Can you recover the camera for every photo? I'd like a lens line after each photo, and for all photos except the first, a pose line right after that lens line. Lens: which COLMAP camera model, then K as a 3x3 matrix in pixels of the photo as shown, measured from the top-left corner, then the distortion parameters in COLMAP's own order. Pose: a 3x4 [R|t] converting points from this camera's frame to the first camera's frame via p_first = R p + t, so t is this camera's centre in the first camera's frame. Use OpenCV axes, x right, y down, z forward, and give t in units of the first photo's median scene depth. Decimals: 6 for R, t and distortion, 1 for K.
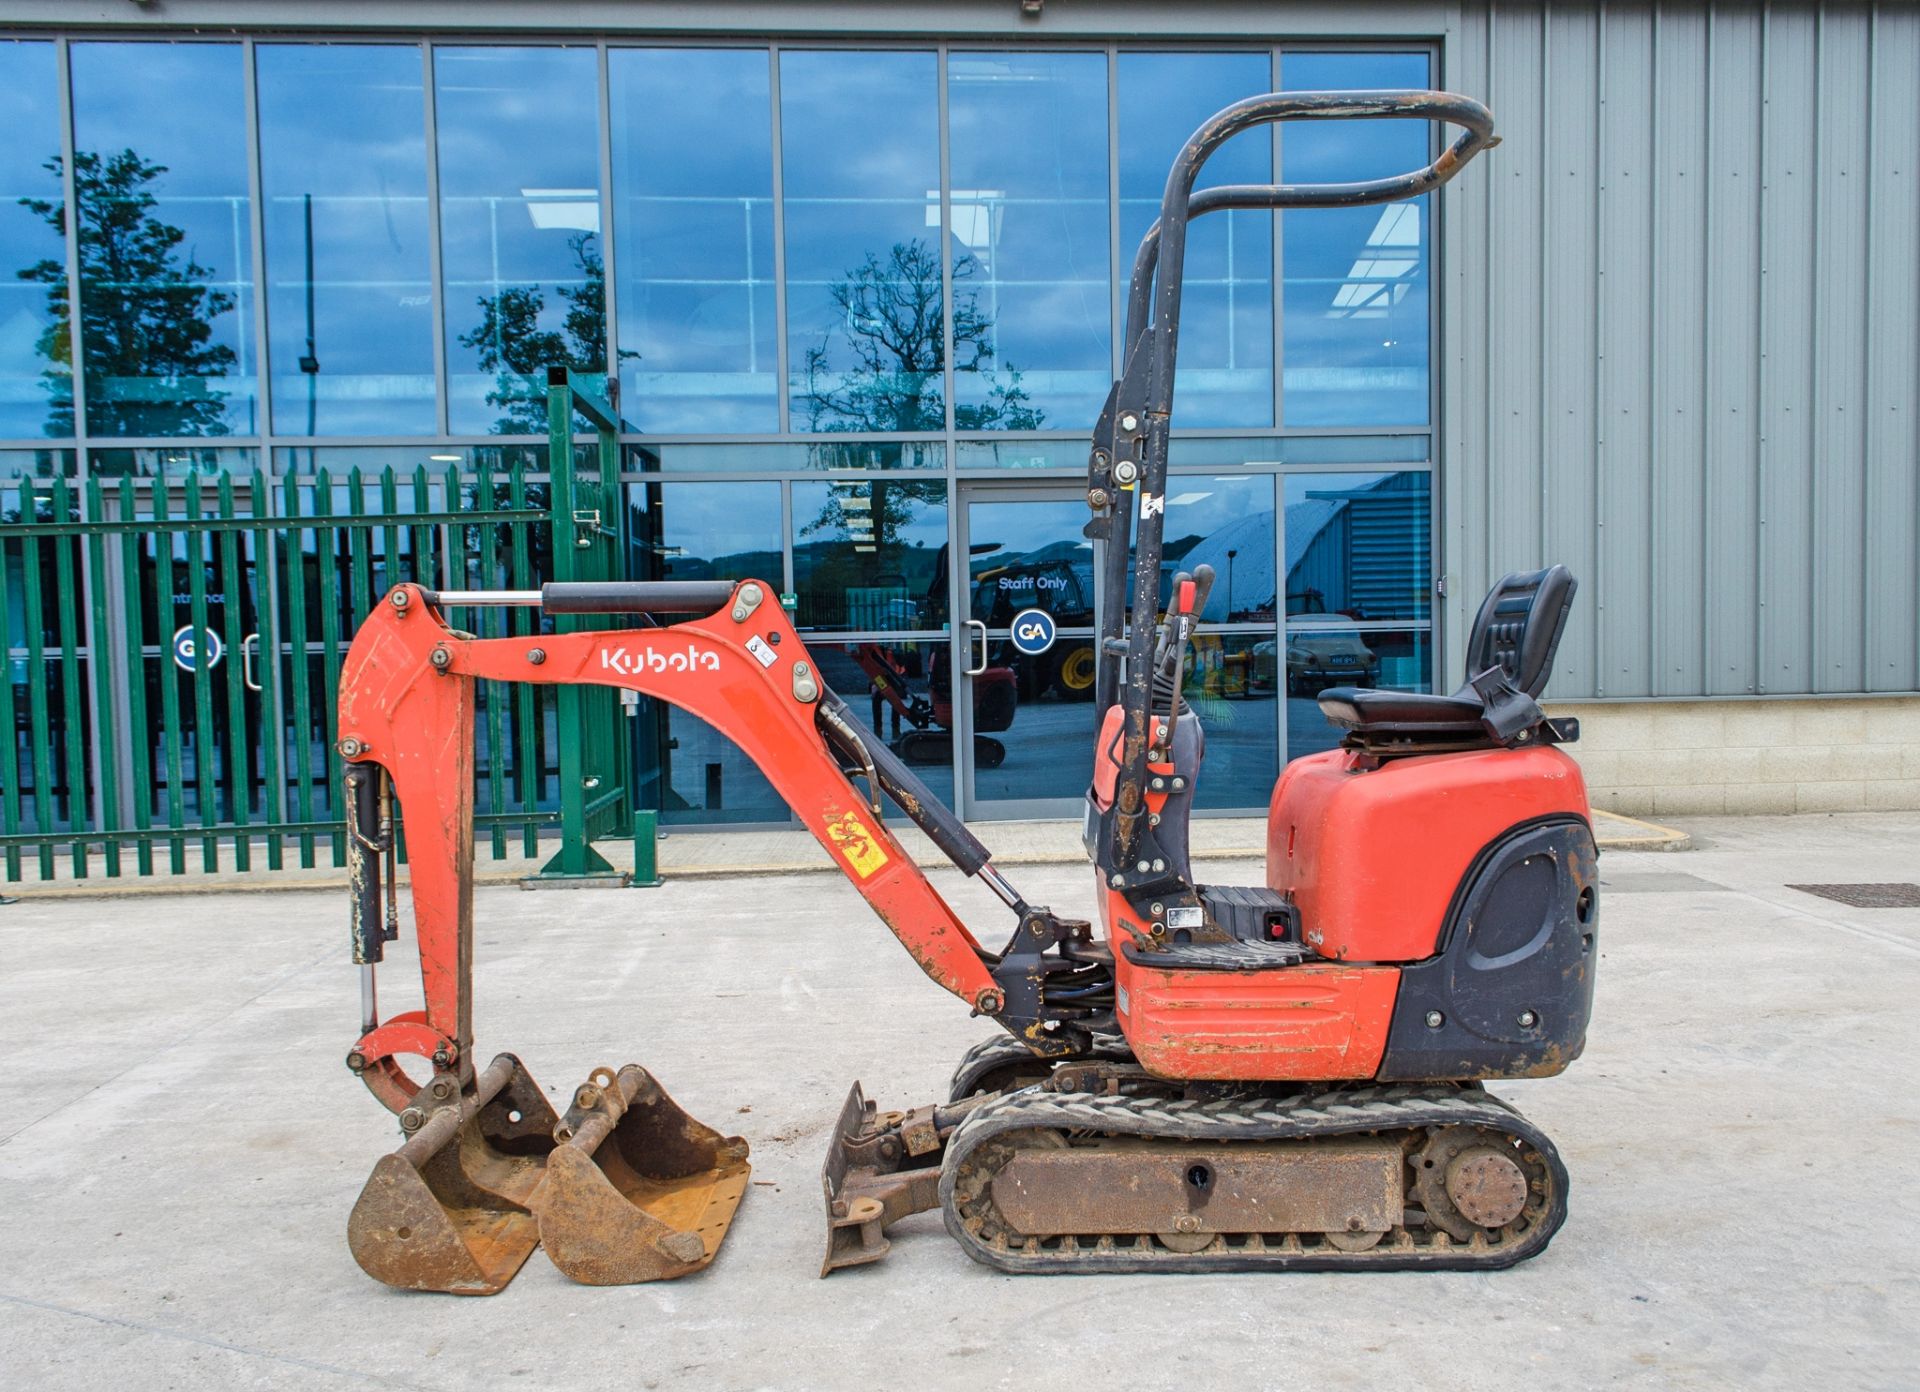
lens RADIAL K [[1639.1, 0, 1011.7], [0, 1639.1, 701.0], [0, 0, 1]] dist [0.033405, -0.018853]
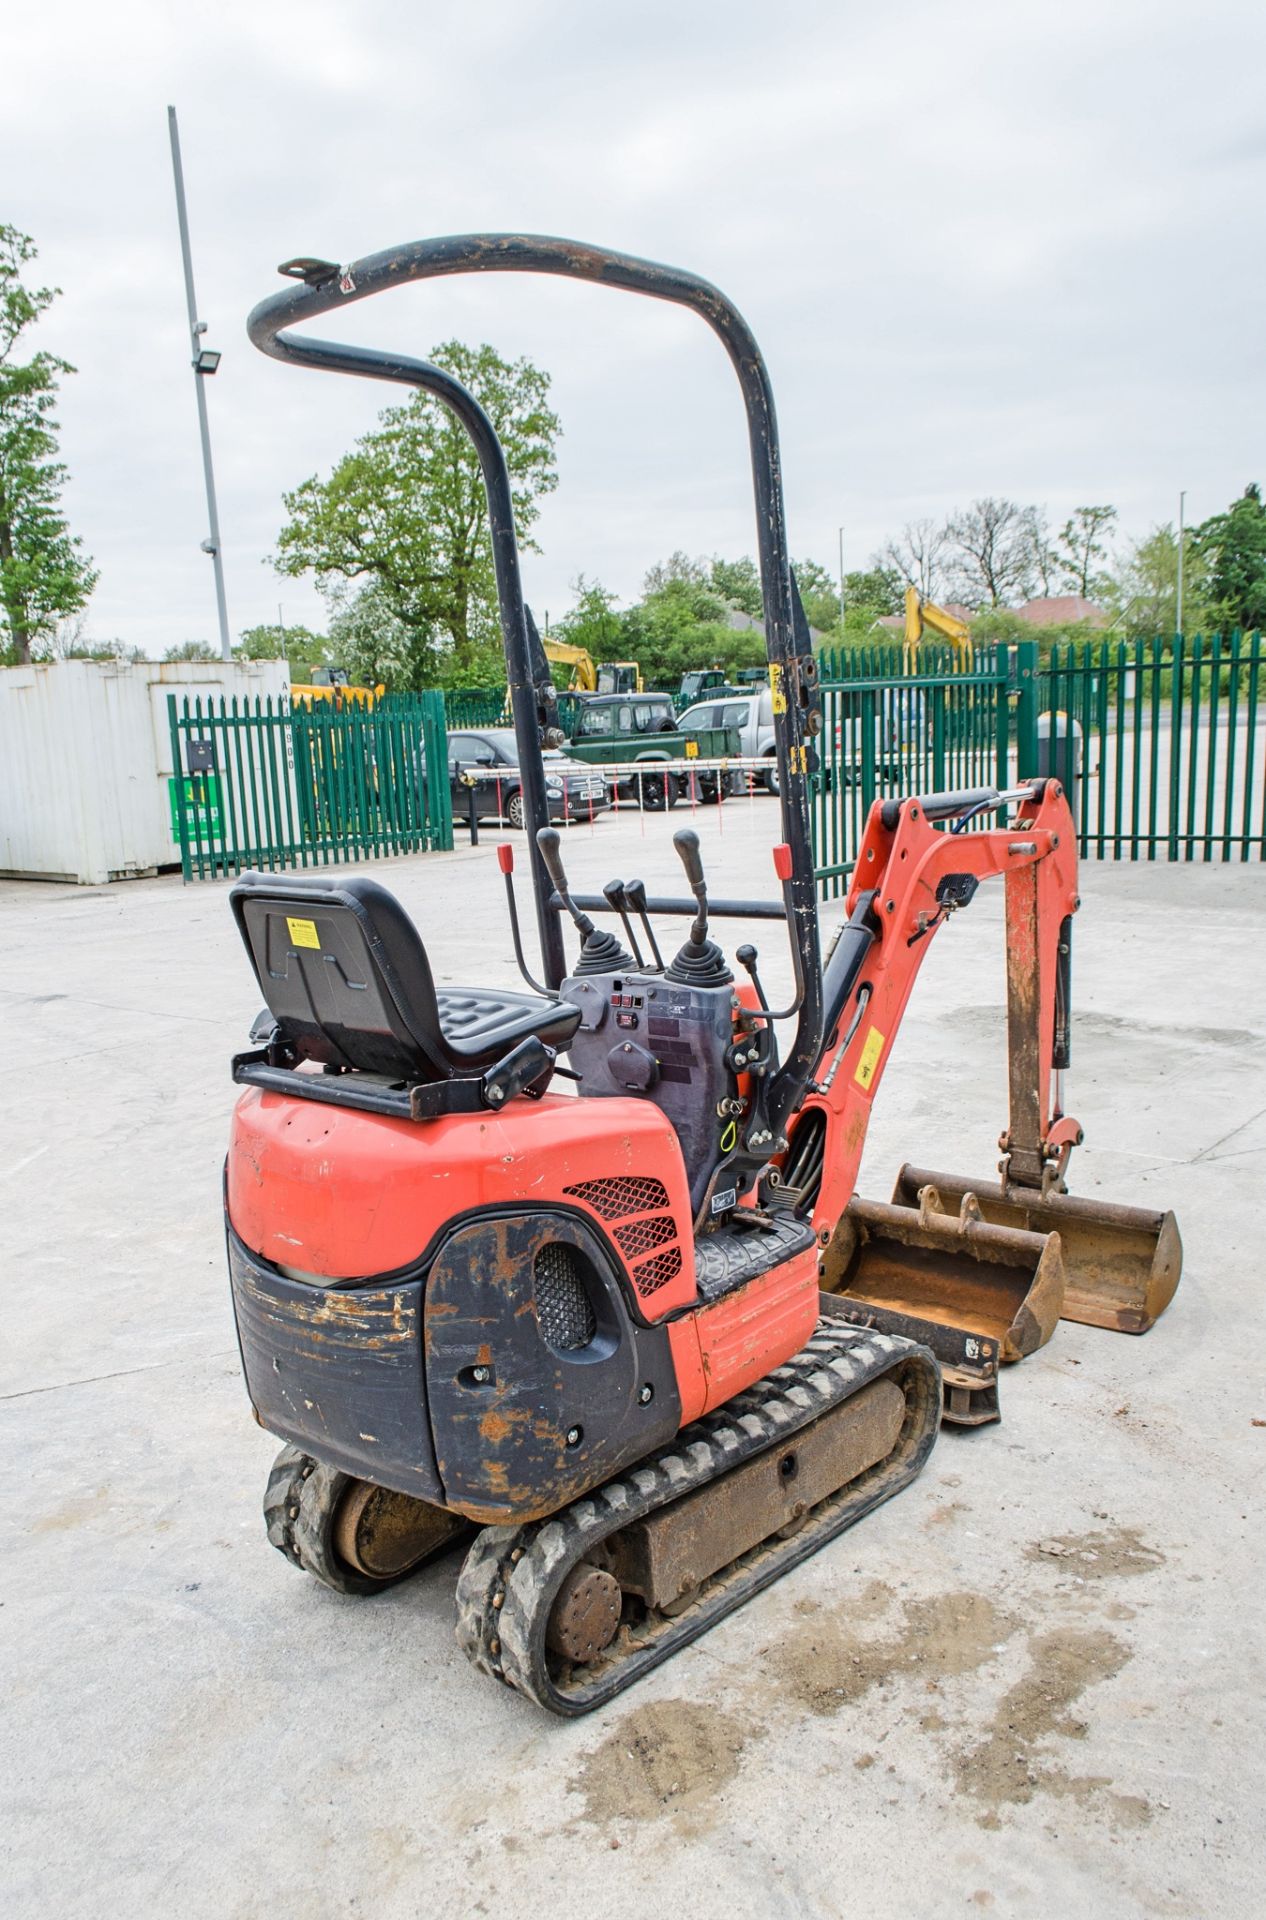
lens RADIAL K [[1540.5, 0, 589.1], [0, 1540.5, 989.4], [0, 0, 1]] dist [0.030813, -0.006067]
pose [[-0.691206, 0.172550, -0.701756, 0.728601], [0.032975, 0.977595, 0.207896, -0.171398], [0.721905, 0.120559, -0.681409, 1.585387]]
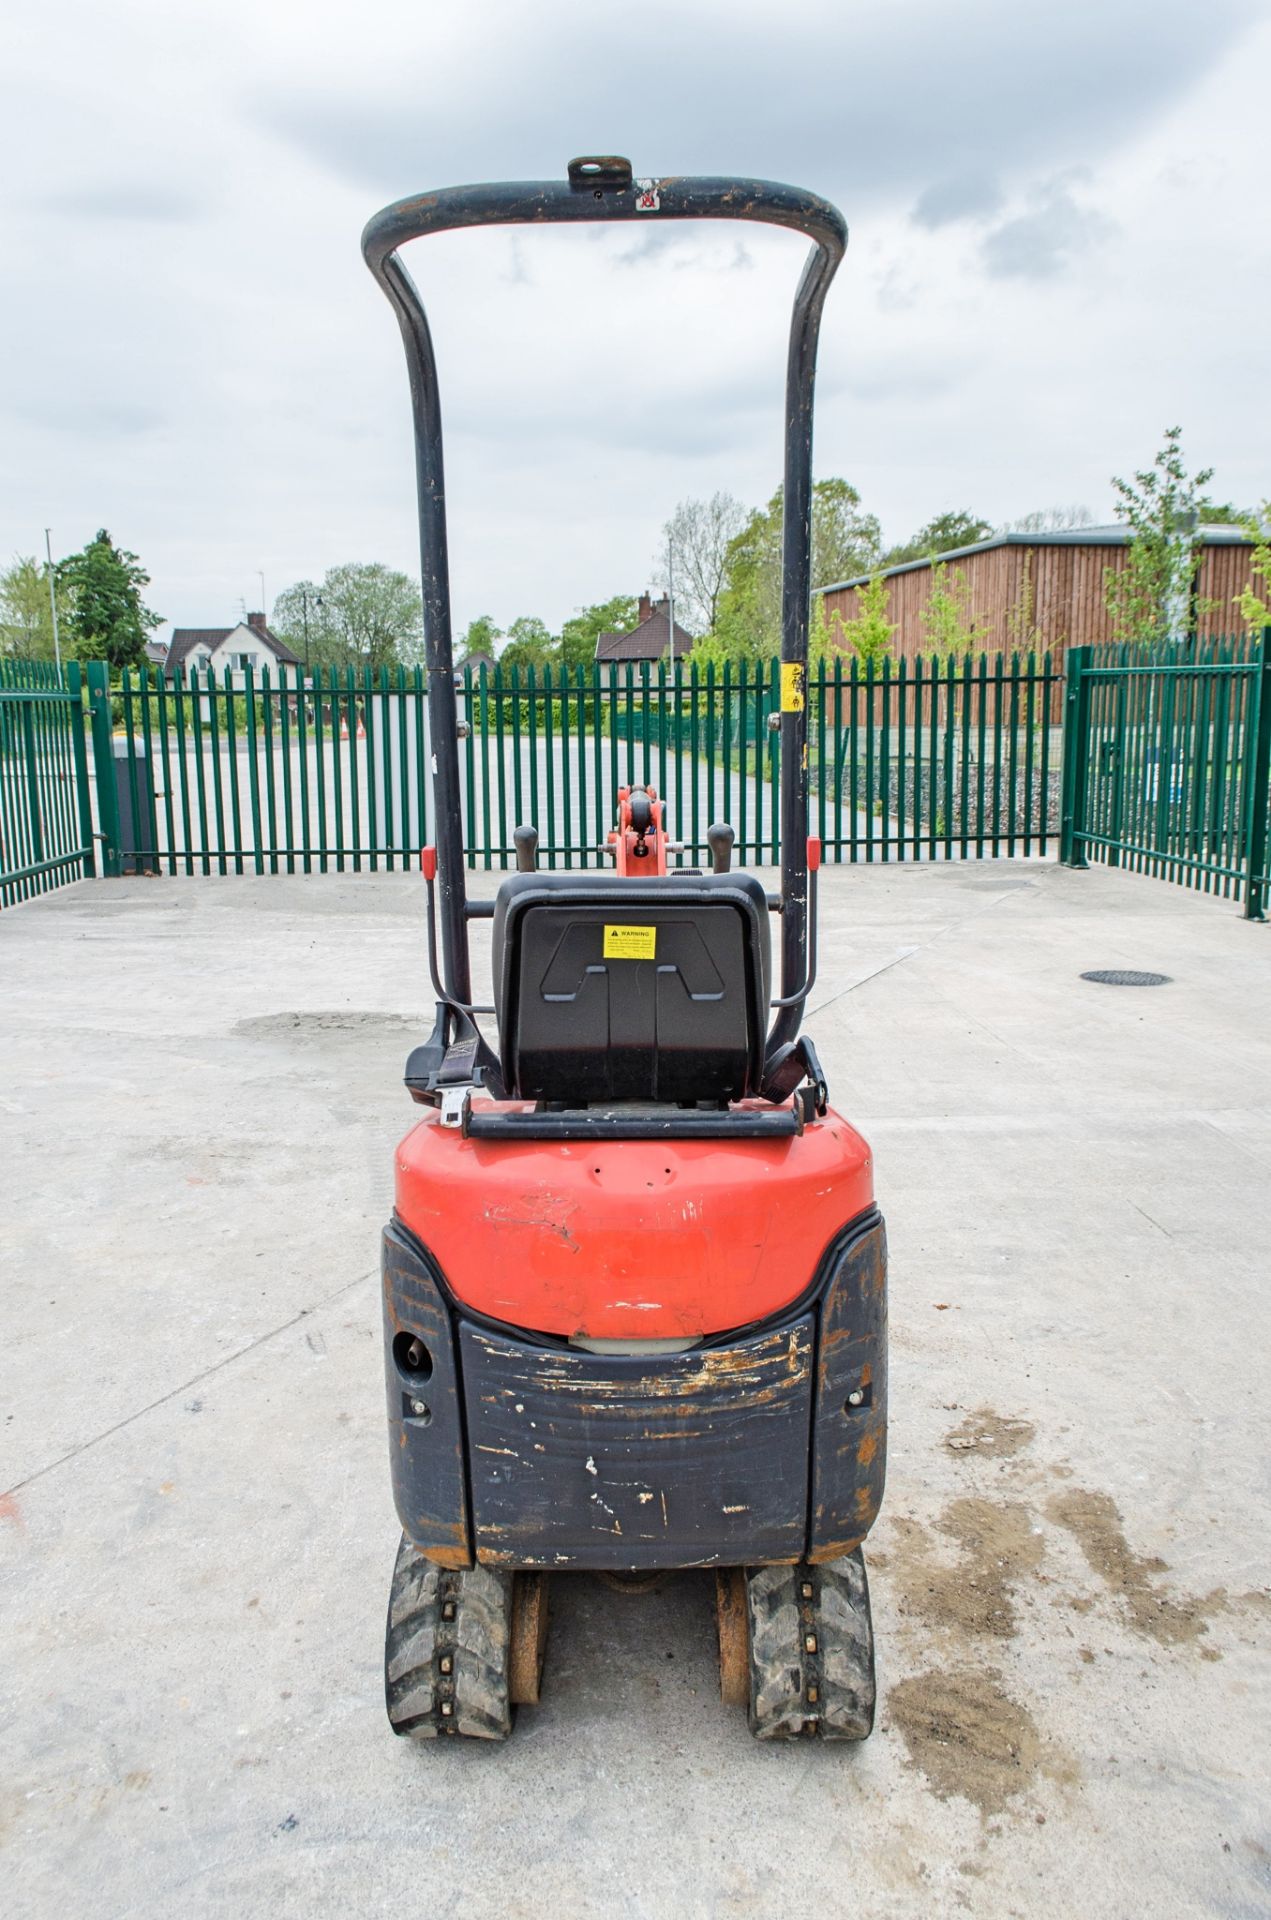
lens RADIAL K [[1484.1, 0, 623.3], [0, 1484.1, 957.4], [0, 0, 1]] dist [0.033857, -0.022562]
pose [[-0.029049, 0.178642, -0.983485, 0.886045], [-0.024577, 0.983475, 0.179366, -0.152589], [0.999276, 0.029382, -0.024178, 1.030662]]
